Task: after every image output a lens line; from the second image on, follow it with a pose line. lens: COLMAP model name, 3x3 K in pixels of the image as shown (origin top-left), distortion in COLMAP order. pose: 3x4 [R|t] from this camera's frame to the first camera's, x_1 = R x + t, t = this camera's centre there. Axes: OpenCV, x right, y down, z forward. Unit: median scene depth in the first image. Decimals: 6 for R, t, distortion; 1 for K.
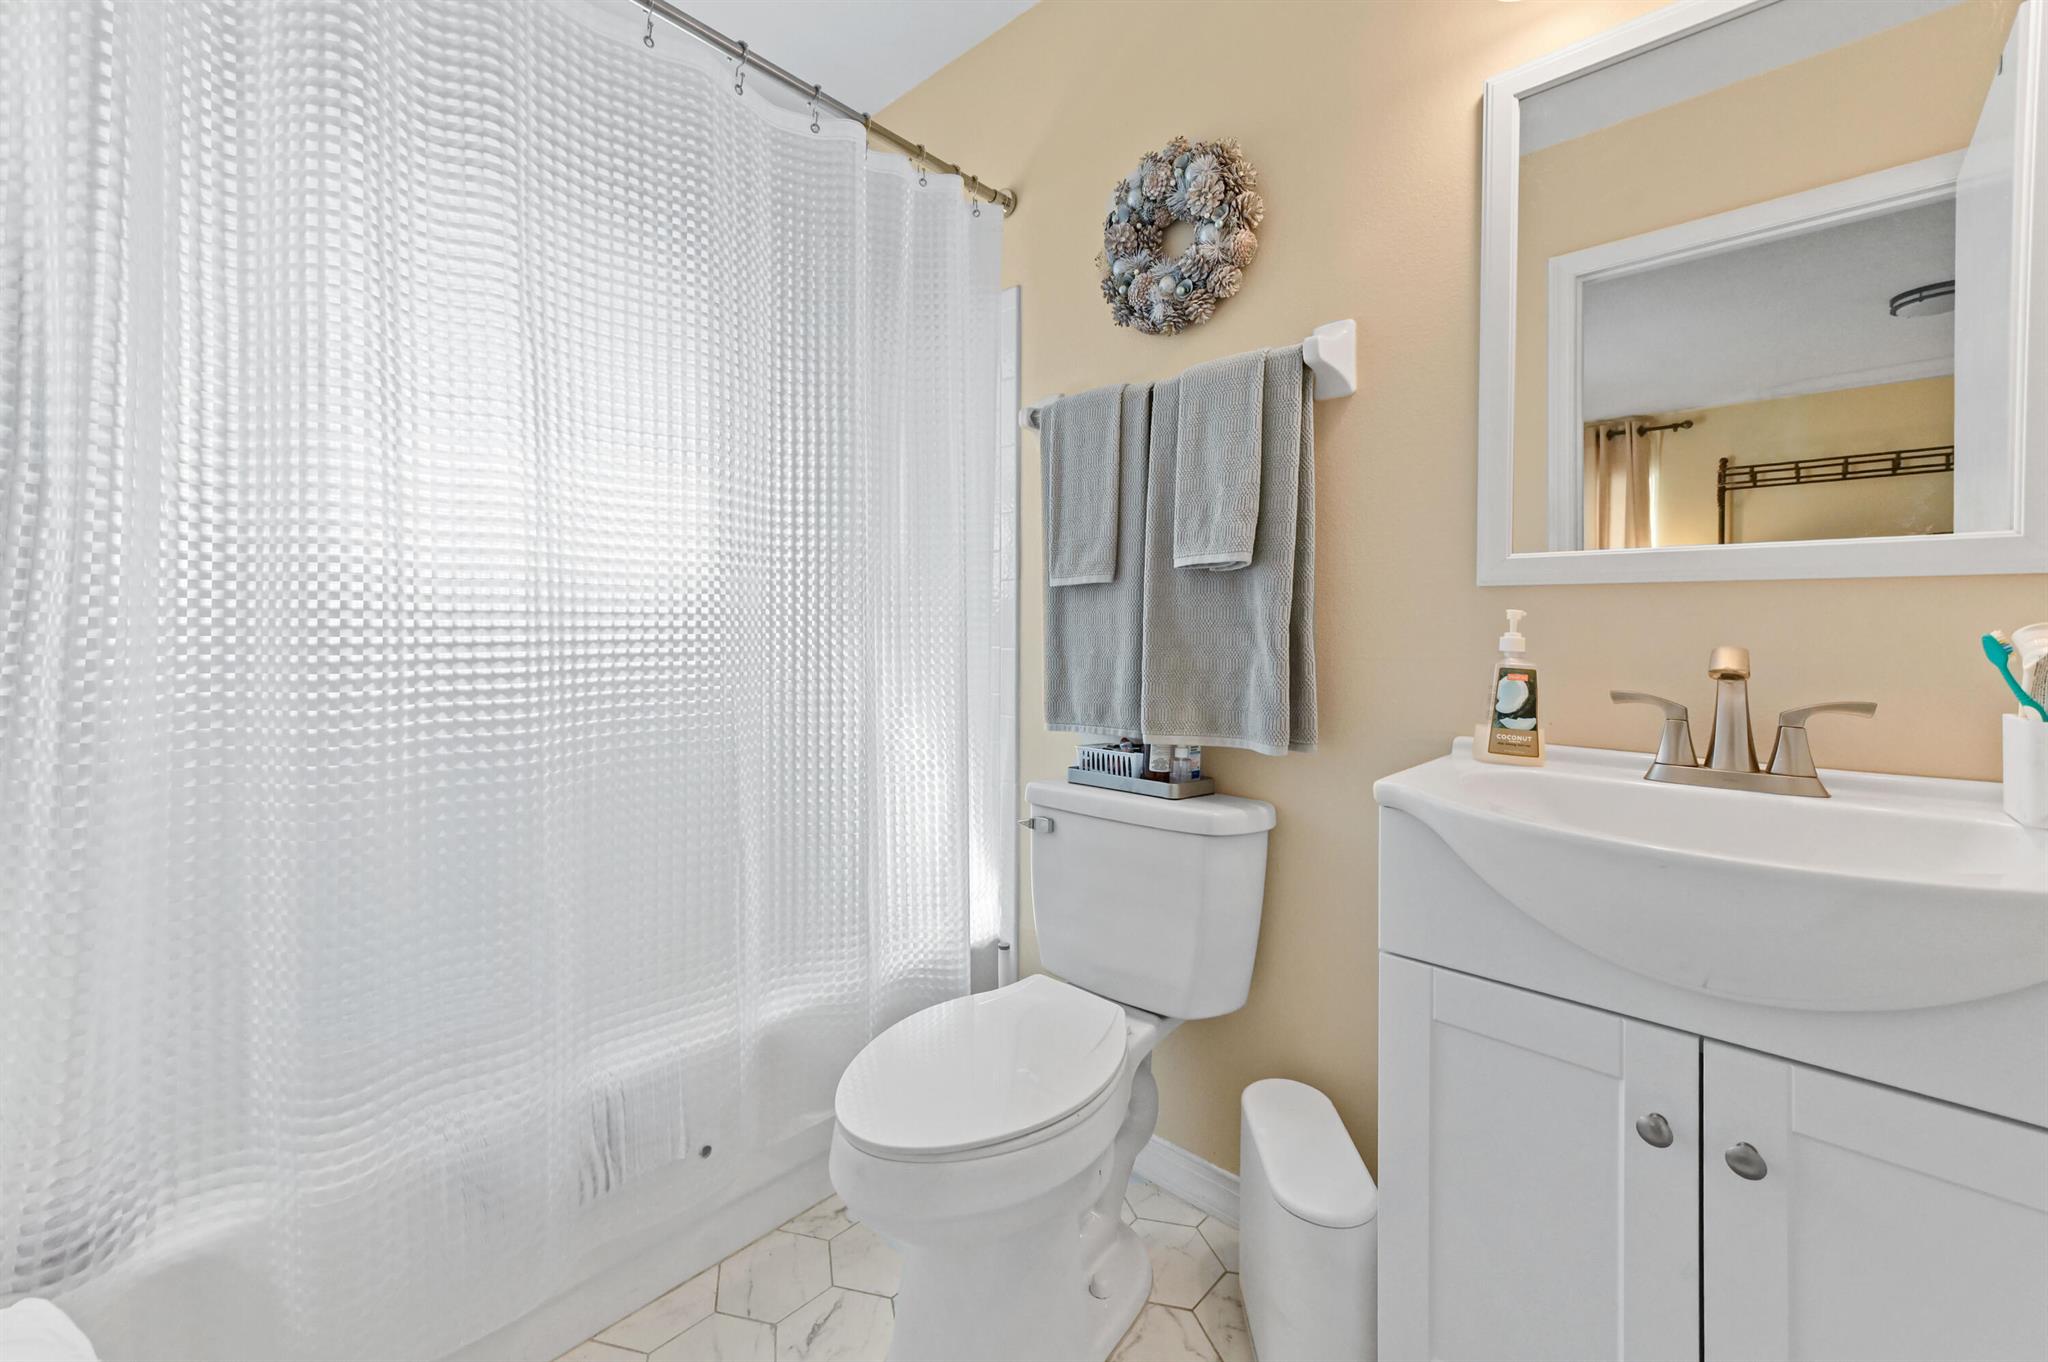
lens RADIAL K [[814.3, 0, 1000.6], [0, 814.3, 624.9], [0, 0, 1]] dist [0.012250, -0.000297]
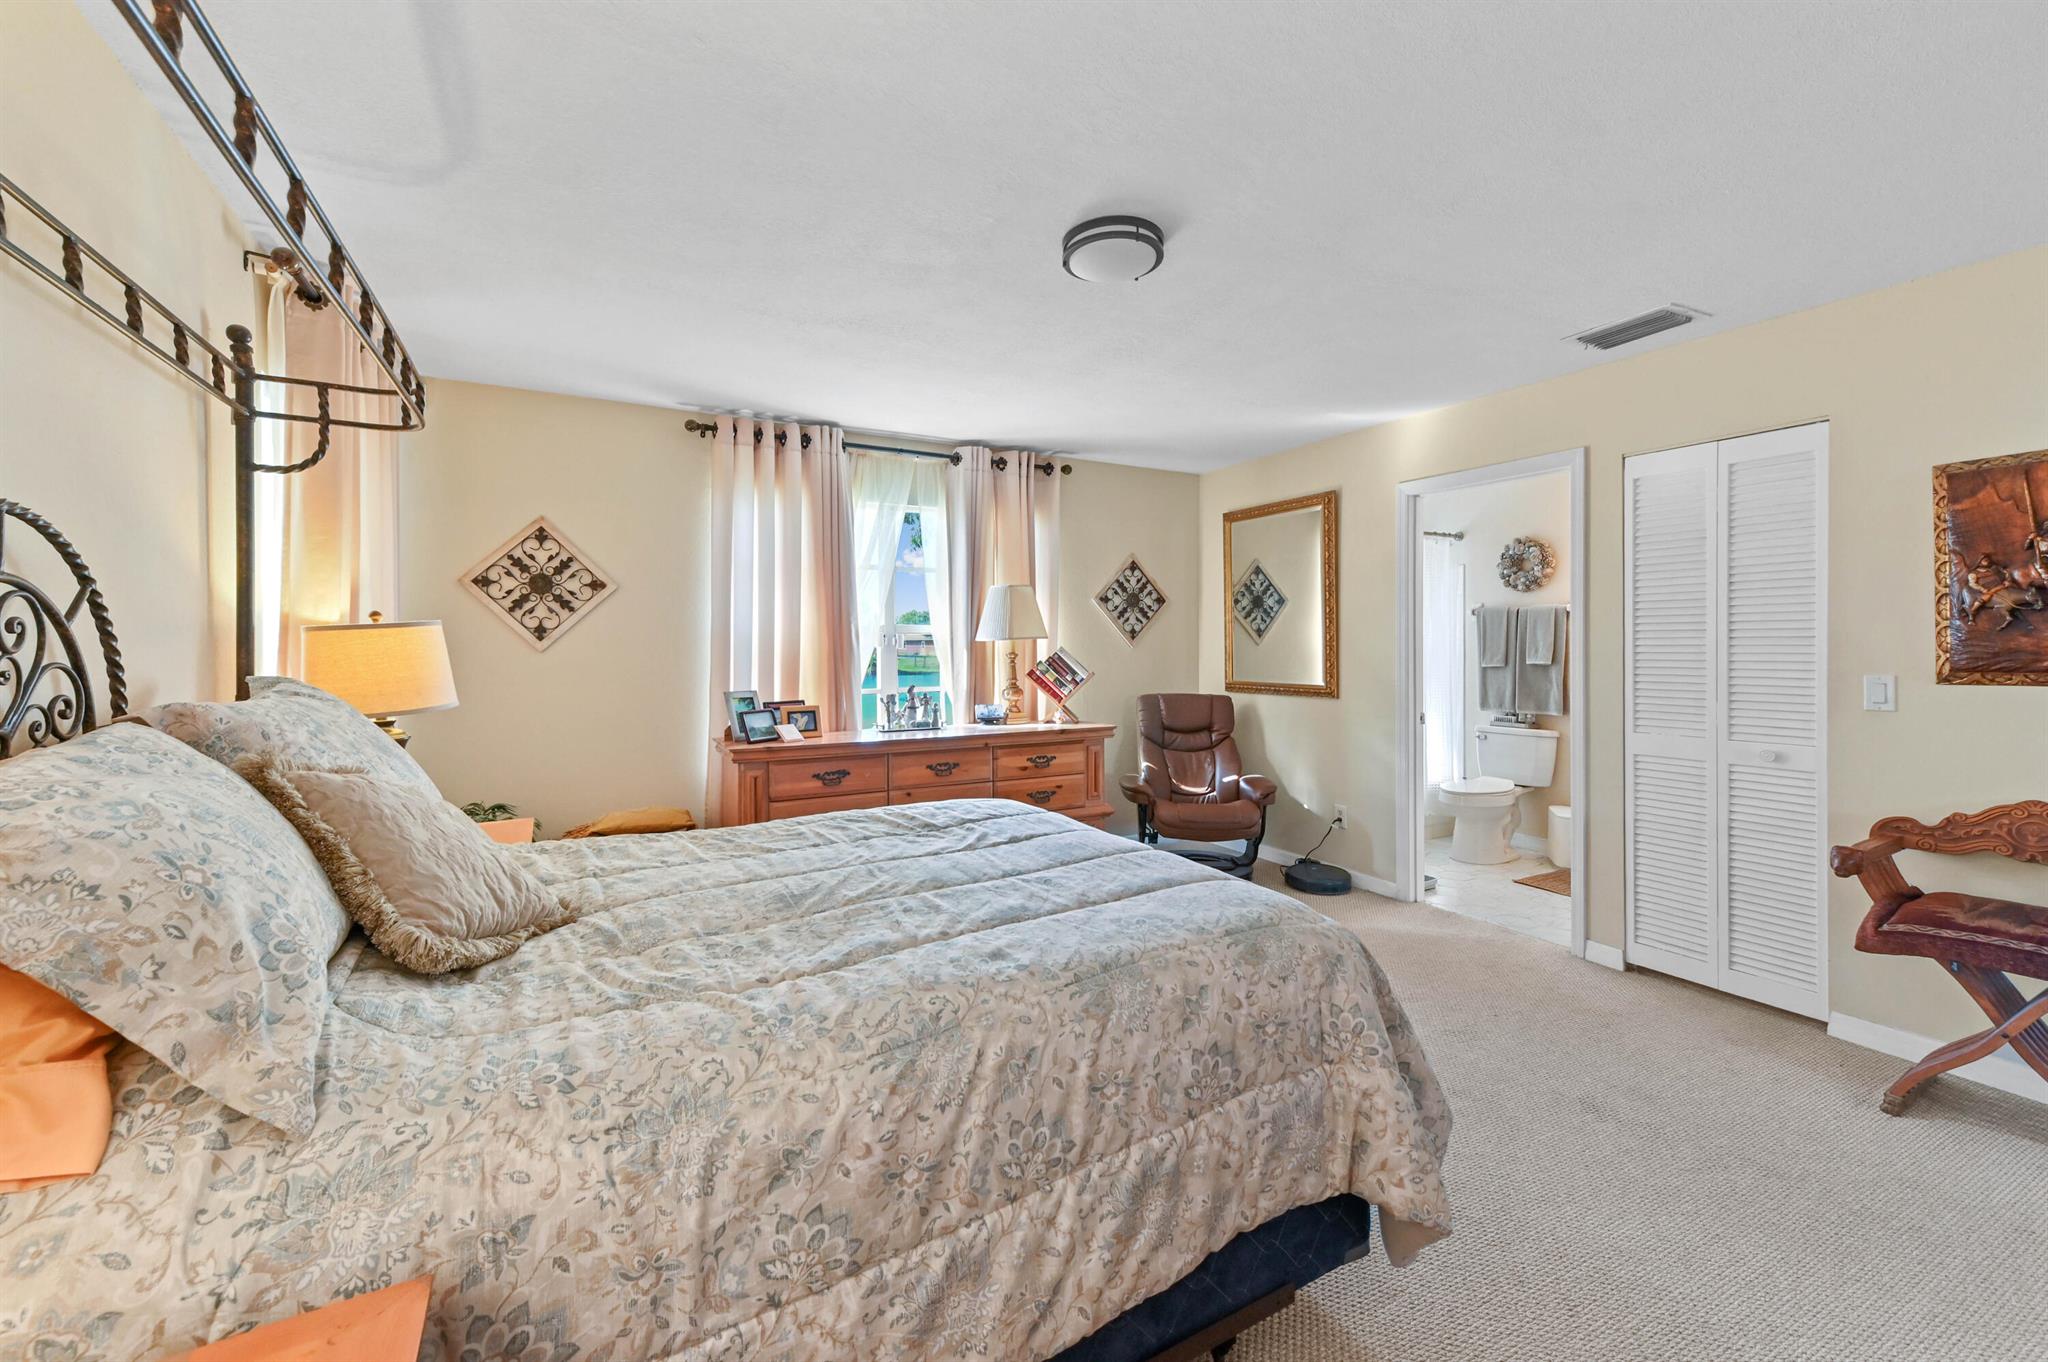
lens RADIAL K [[814.3, 0, 1008.3], [0, 814.3, 648.2], [0, 0, 1]] dist [0.012250, -0.000297]
pose [[0.942507, -0.004540, -0.334155, -0.698031], [0.003478, 0.999987, -0.003776, -0.127613], [0.334168, 0.002397, 0.942511, -3.007810]]
